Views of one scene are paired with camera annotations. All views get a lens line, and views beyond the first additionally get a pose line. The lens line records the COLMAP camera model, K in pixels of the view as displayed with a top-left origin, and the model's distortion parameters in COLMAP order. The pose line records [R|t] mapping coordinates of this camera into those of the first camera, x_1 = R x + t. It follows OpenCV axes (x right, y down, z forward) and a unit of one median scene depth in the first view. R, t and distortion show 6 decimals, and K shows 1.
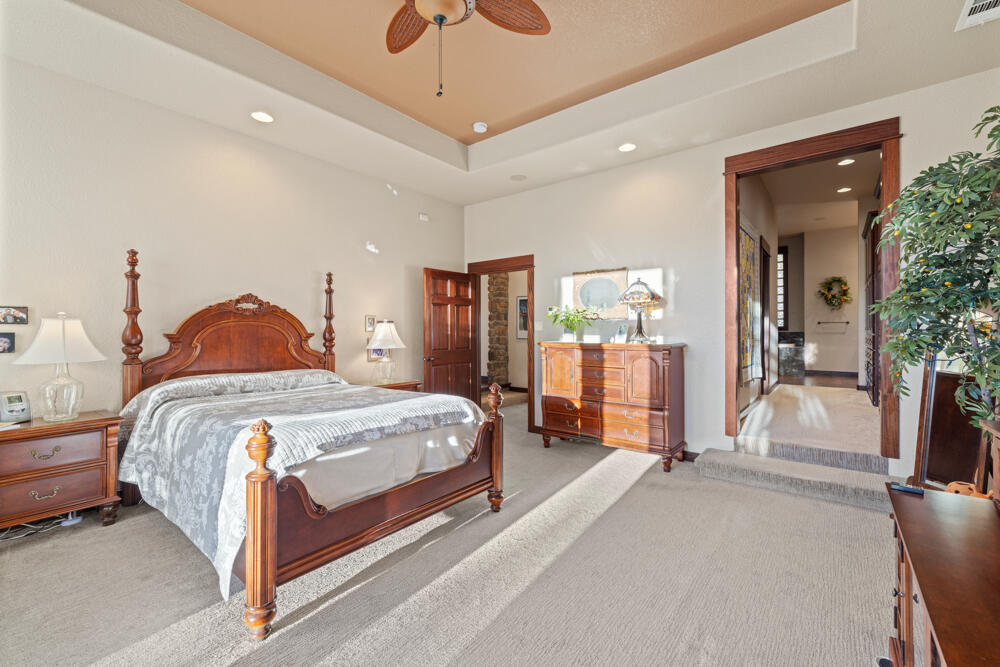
lens RADIAL K [[421.1, 0, 498.7], [0, 421.1, 328.7], [0, 0, 1]] dist [0.000463, -0.000053]
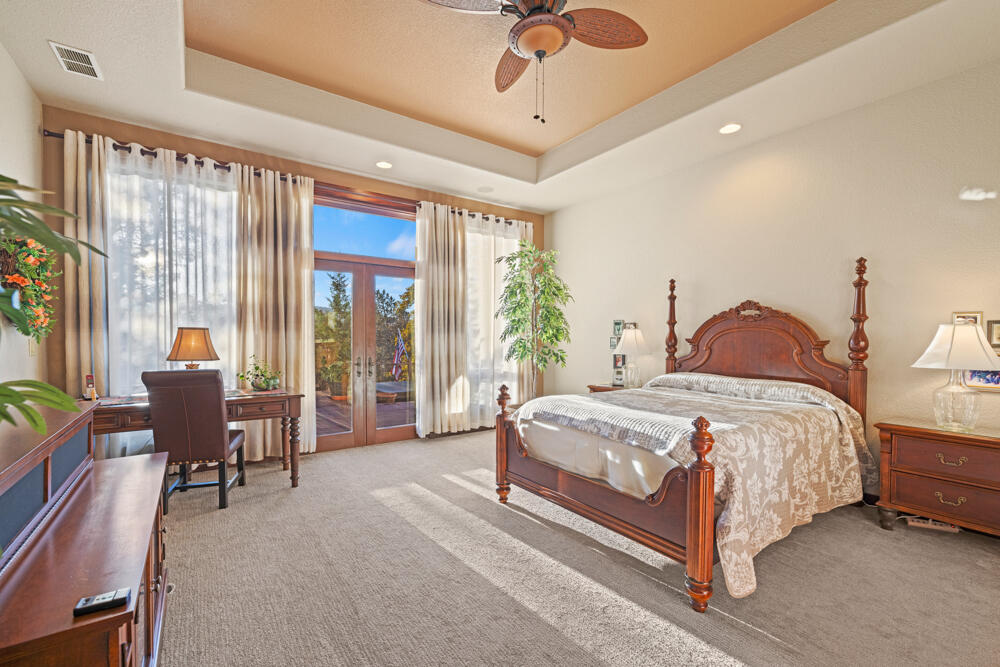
lens RADIAL K [[432.7, 0, 499.9], [0, 432.7, 347.0], [0, 0, 1]] dist [-0.000819, -0.000189]
pose [[-0.283395, 0.024590, -0.958688, 0.698824], [0.000580, 0.999675, 0.025470, 0.002990], [0.959003, 0.006663, -0.283318, 0.856898]]
